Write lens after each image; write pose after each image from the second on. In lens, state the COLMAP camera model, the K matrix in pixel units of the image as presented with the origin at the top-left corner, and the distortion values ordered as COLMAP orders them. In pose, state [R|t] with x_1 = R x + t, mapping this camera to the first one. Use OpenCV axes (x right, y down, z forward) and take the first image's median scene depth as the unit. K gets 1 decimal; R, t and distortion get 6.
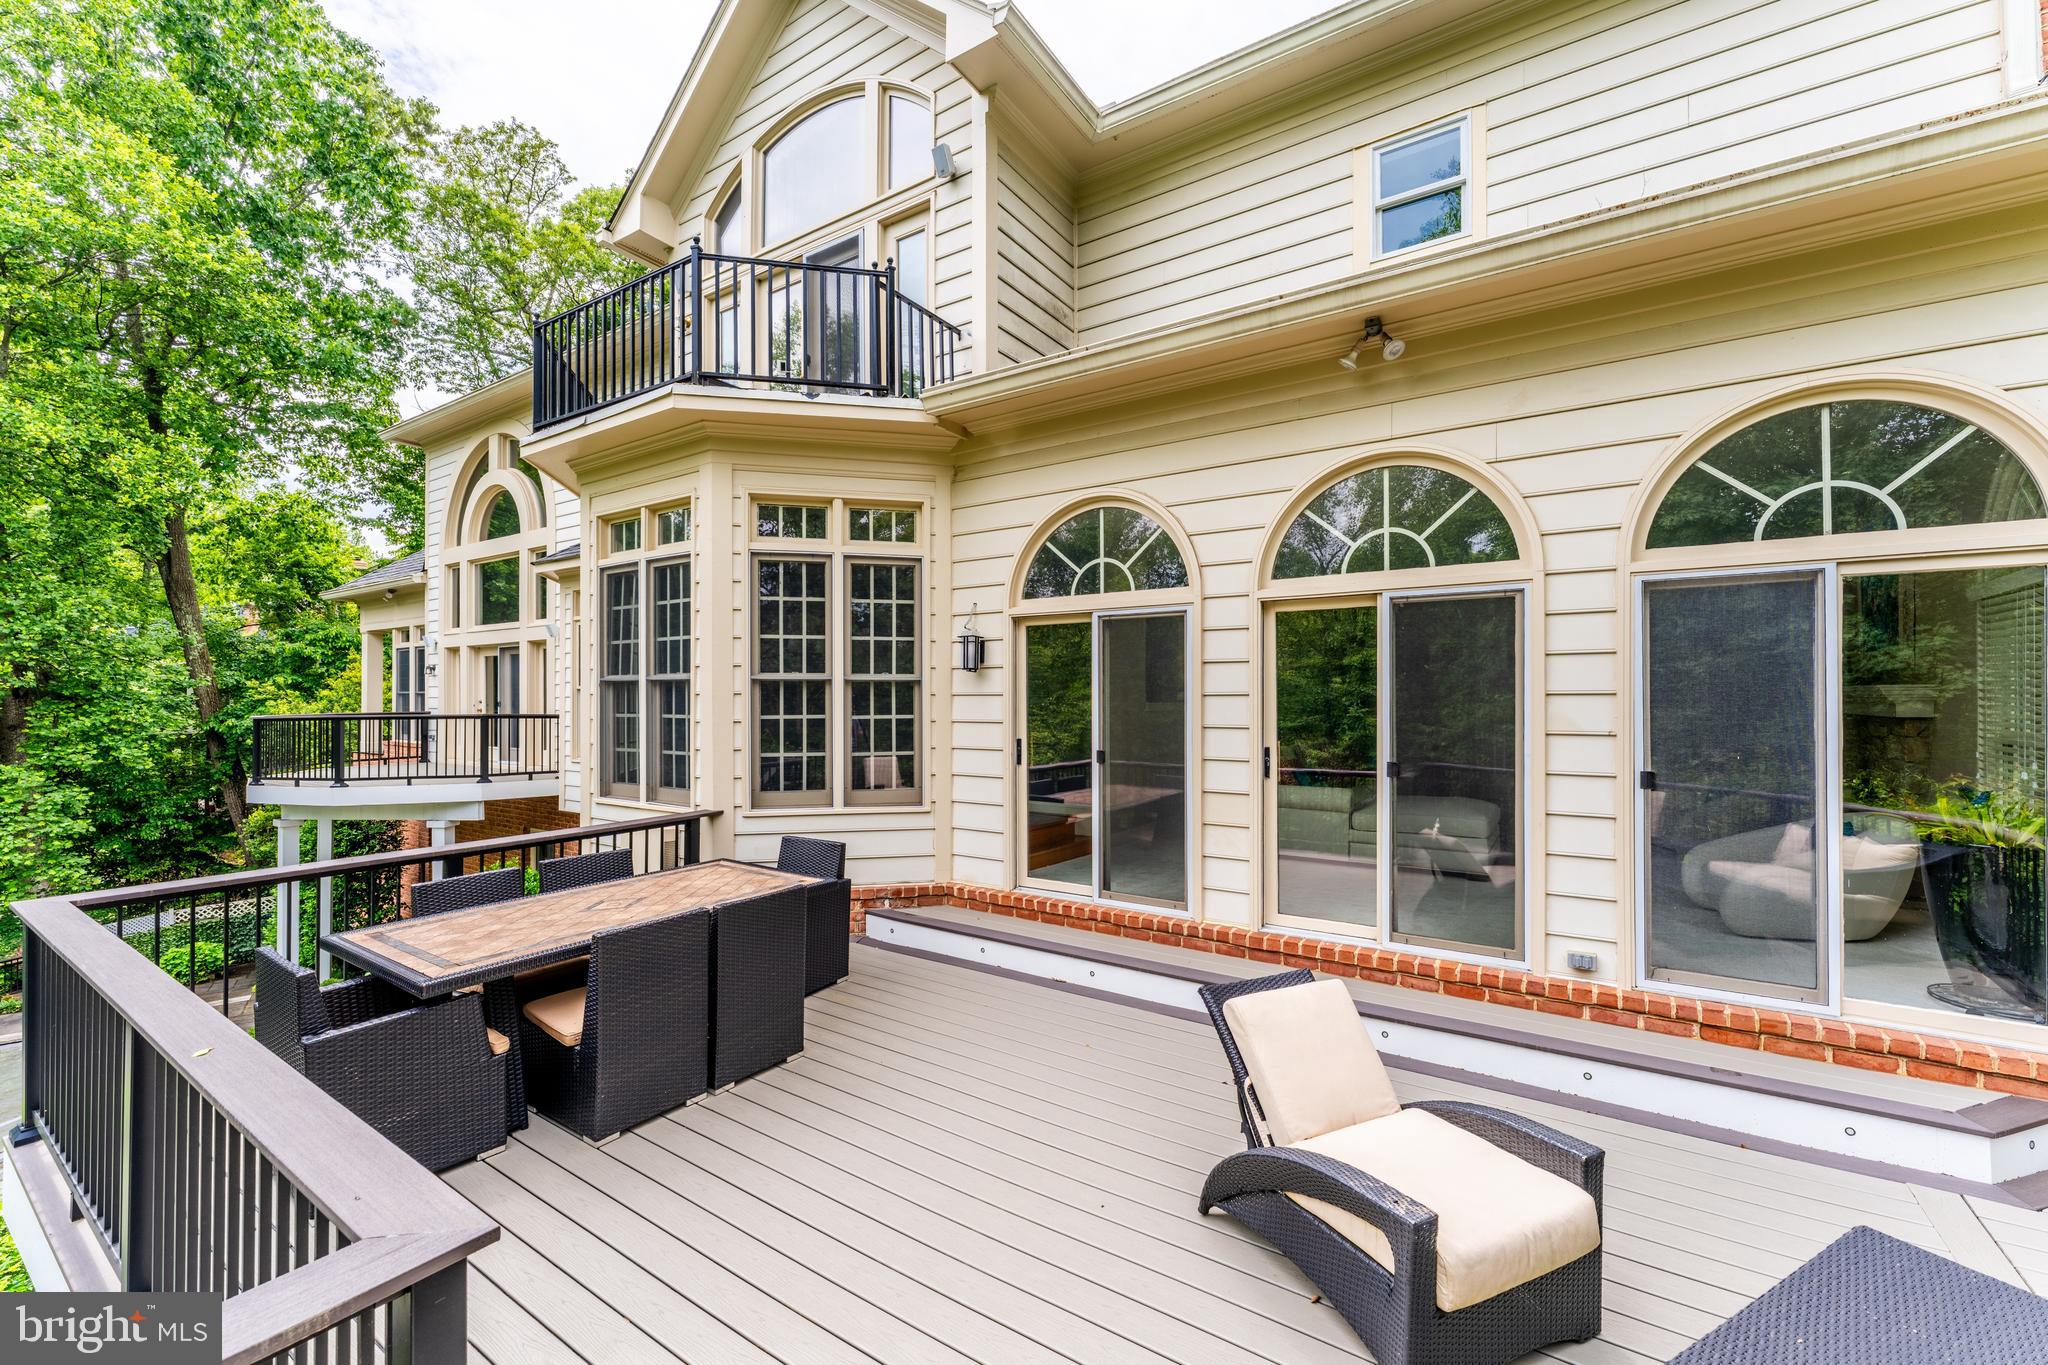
lens RADIAL K [[828.4, 0, 1025.1], [0, 828.4, 697.0], [0, 0, 1]] dist [-0.002213, 0.000250]
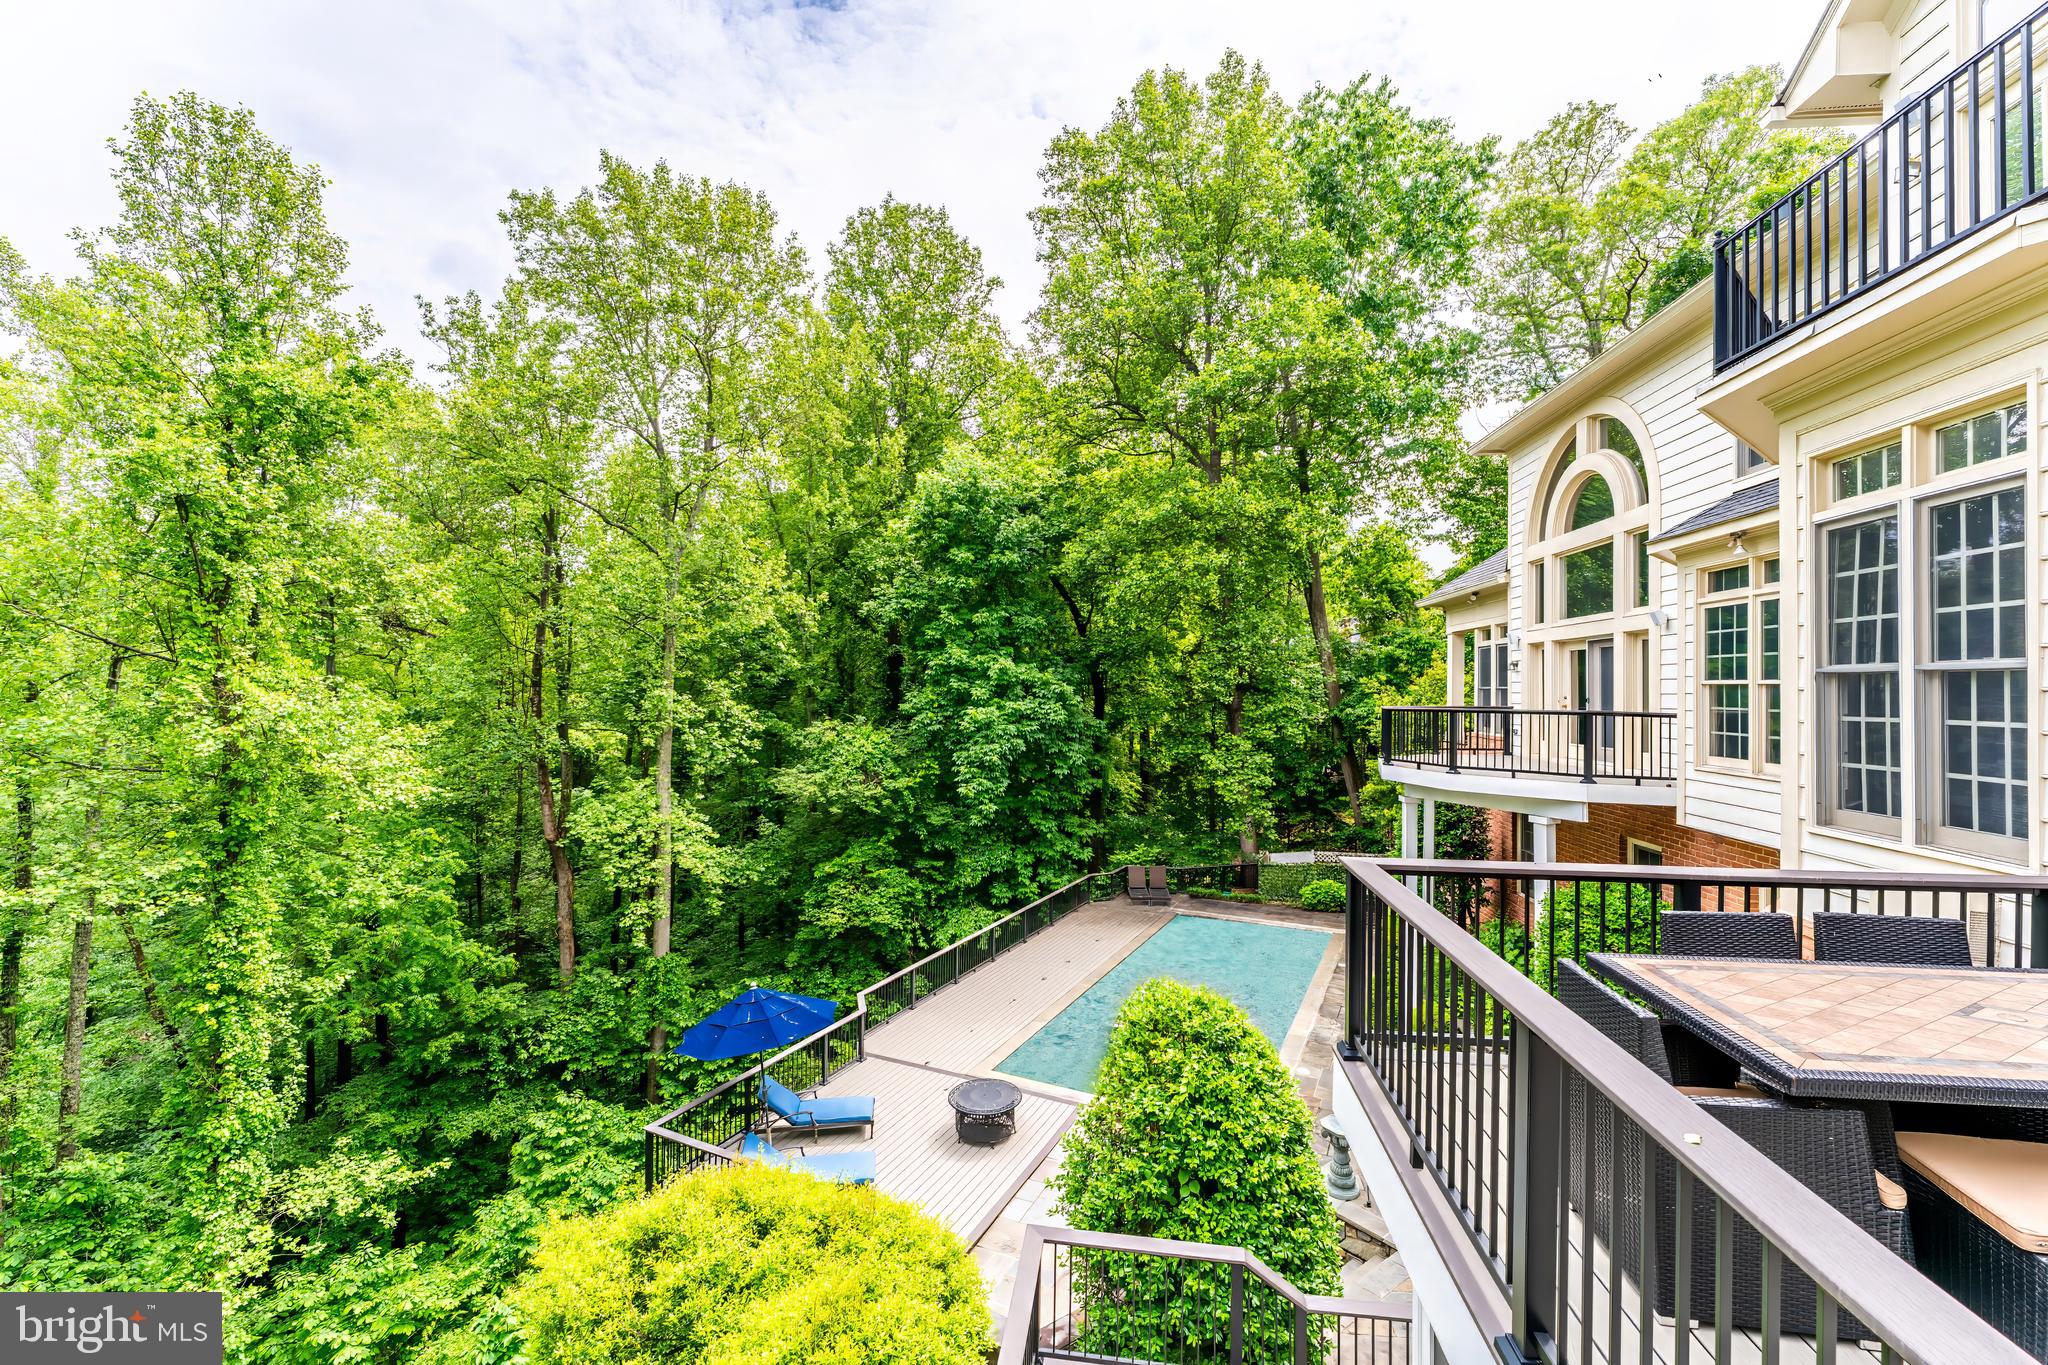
lens RADIAL K [[828.4, 0, 1039.5], [0, 828.4, 684.3], [0, 0, 1]] dist [-0.002213, 0.000250]
pose [[0.449746, 0.000716, -0.893156, -0.051652], [-0.010508, 0.999935, -0.004490, 0.000748], [0.893095, 0.011405, 0.449724, 0.007797]]
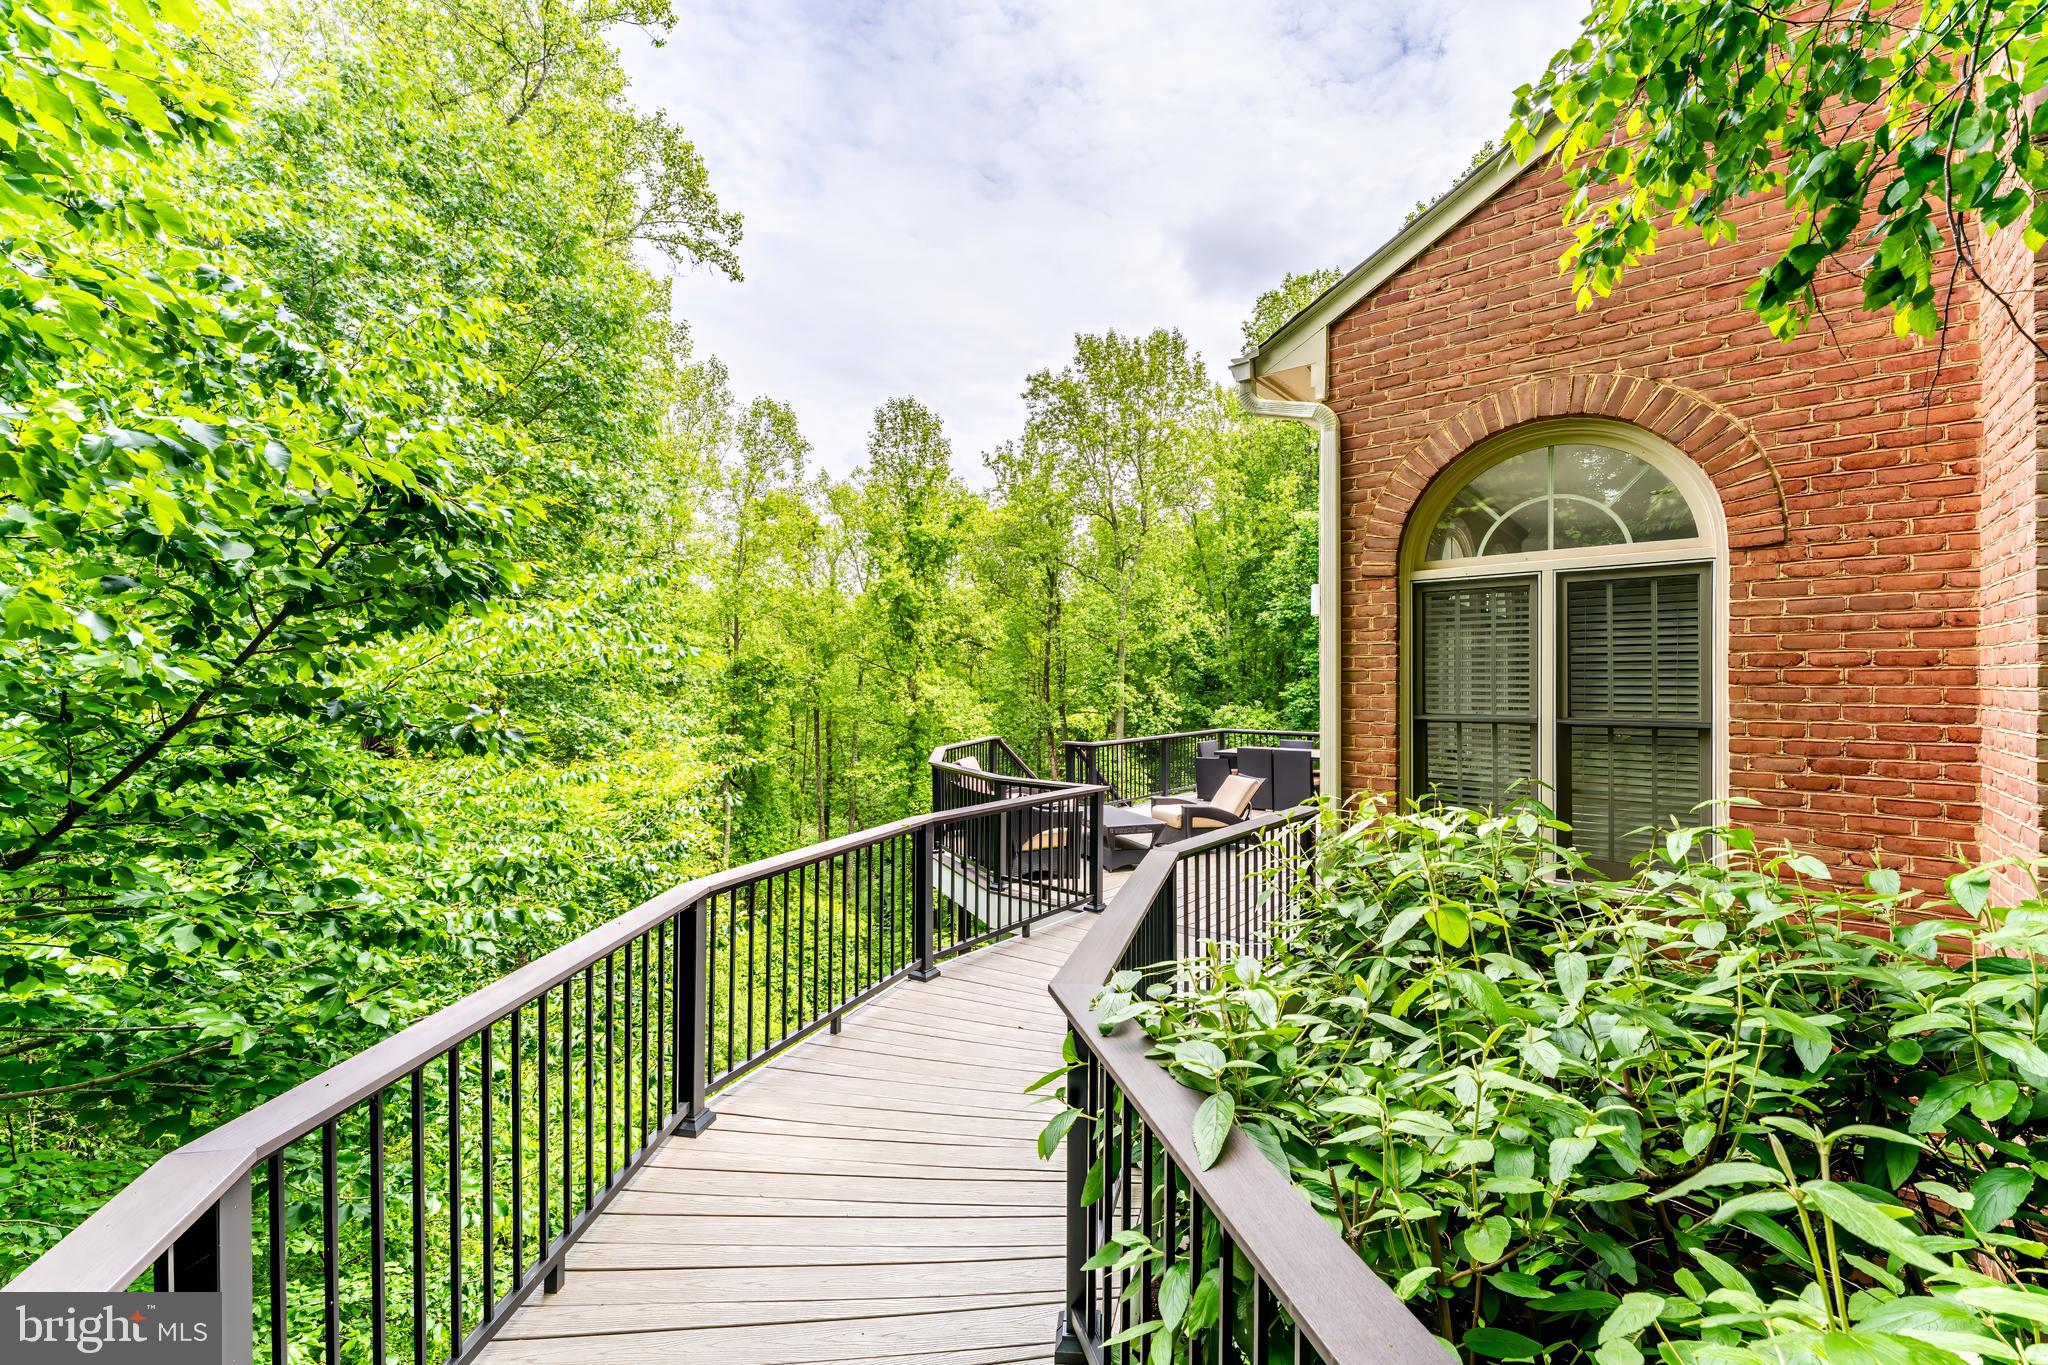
lens RADIAL K [[828.4, 0, 1025.1], [0, 828.4, 693.6], [0, 0, 1]] dist [-0.002213, 0.000250]
pose [[-0.113191, 0.019732, -0.993377, 0.194868], [0.001838, 0.999805, 0.019651, -0.001400], [0.993572, 0.000398, -0.113206, 0.036756]]
